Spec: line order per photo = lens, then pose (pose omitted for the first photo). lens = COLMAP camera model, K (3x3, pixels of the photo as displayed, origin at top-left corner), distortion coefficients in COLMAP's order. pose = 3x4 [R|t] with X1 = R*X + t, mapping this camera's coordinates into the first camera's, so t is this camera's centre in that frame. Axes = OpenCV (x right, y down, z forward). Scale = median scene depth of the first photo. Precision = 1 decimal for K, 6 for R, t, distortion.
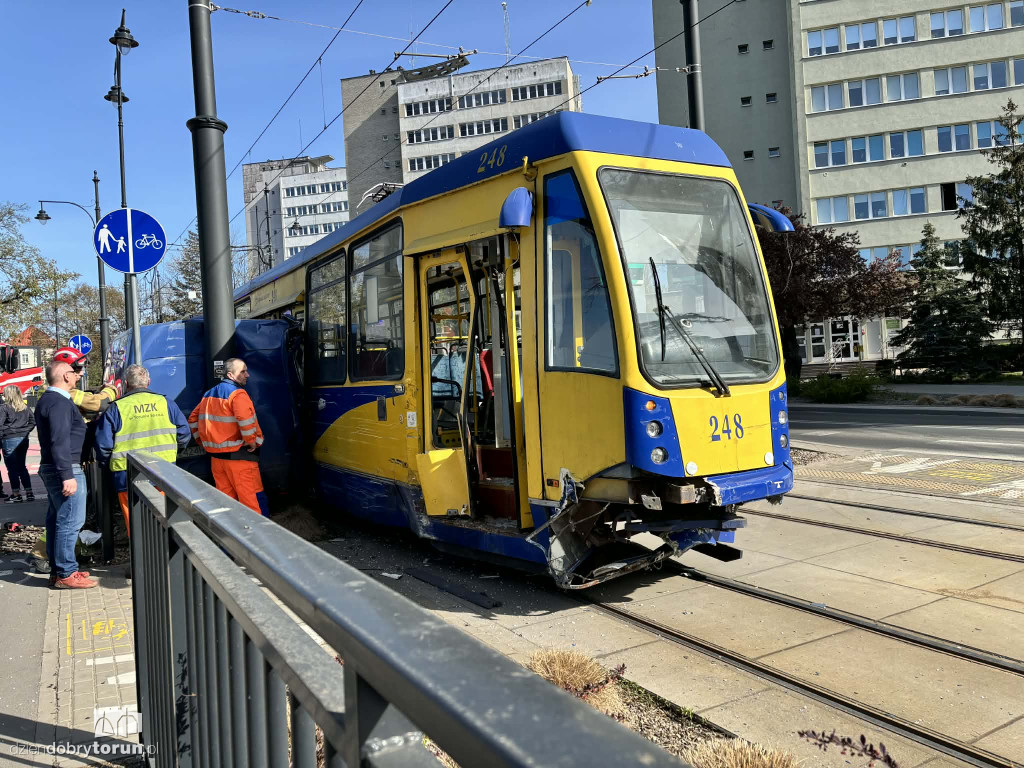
lens RADIAL K [[771.3, 0, 508.3], [0, 771.3, 373.2], [0, 0, 1]] dist [0.062190, -0.070930]
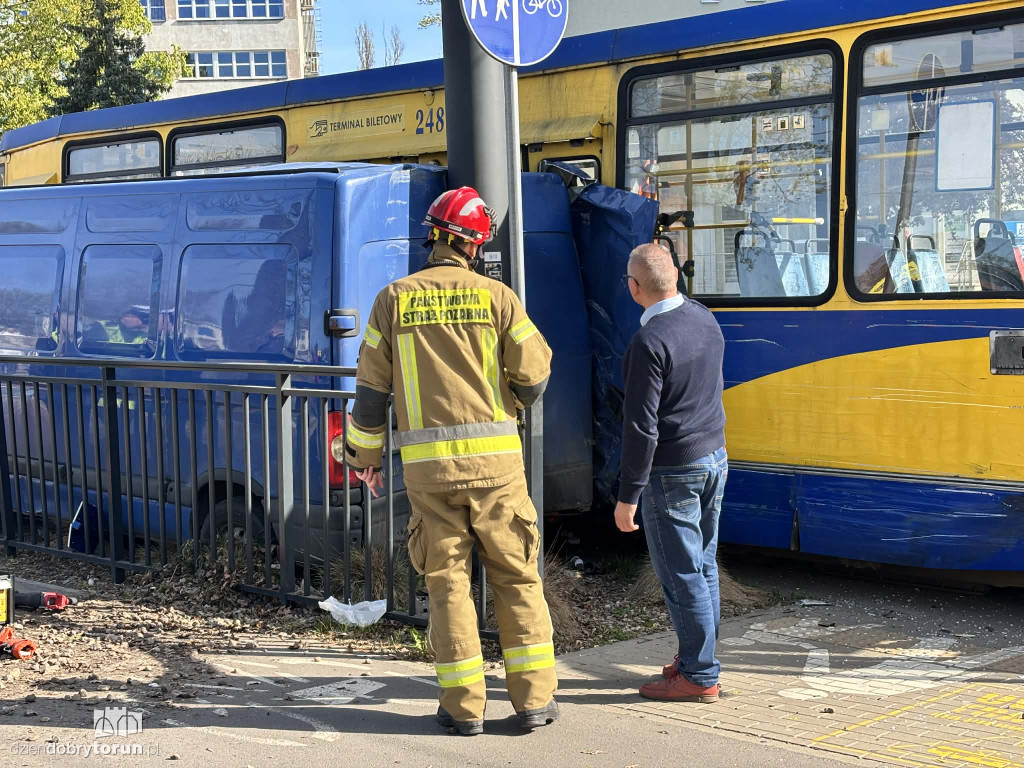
lens RADIAL K [[1525.4, 0, 518.5], [0, 1525.4, 372.3], [0, 0, 1]] dist [0.213909, -0.812829]
pose [[0.954486, 0.012082, 0.298010, -0.989523], [-0.026481, 0.998666, 0.044325, 0.026006], [-0.297077, -0.050199, 0.953533, 0.103015]]
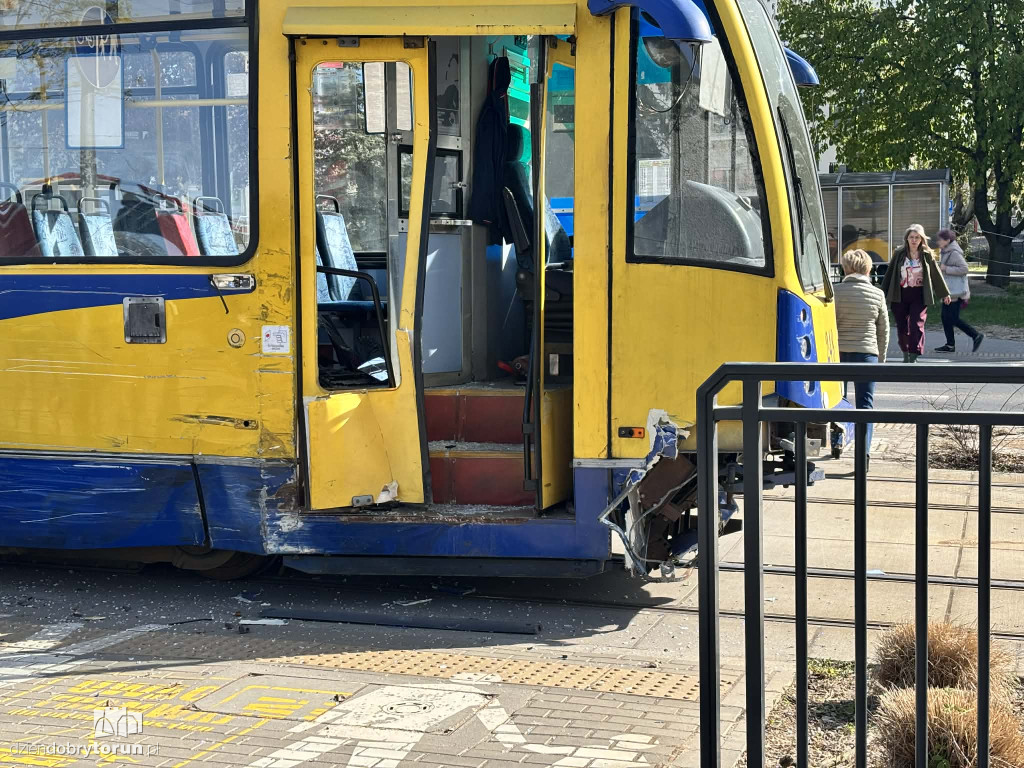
lens RADIAL K [[1525.4, 0, 518.5], [0, 1525.4, 372.3], [0, 0, 1]] dist [0.213909, -0.812829]
pose [[0.735742, -0.008315, 0.677211, -0.829300], [-0.032558, 0.998334, 0.047631, 0.028816], [-0.676479, -0.057093, 0.734246, 0.096825]]
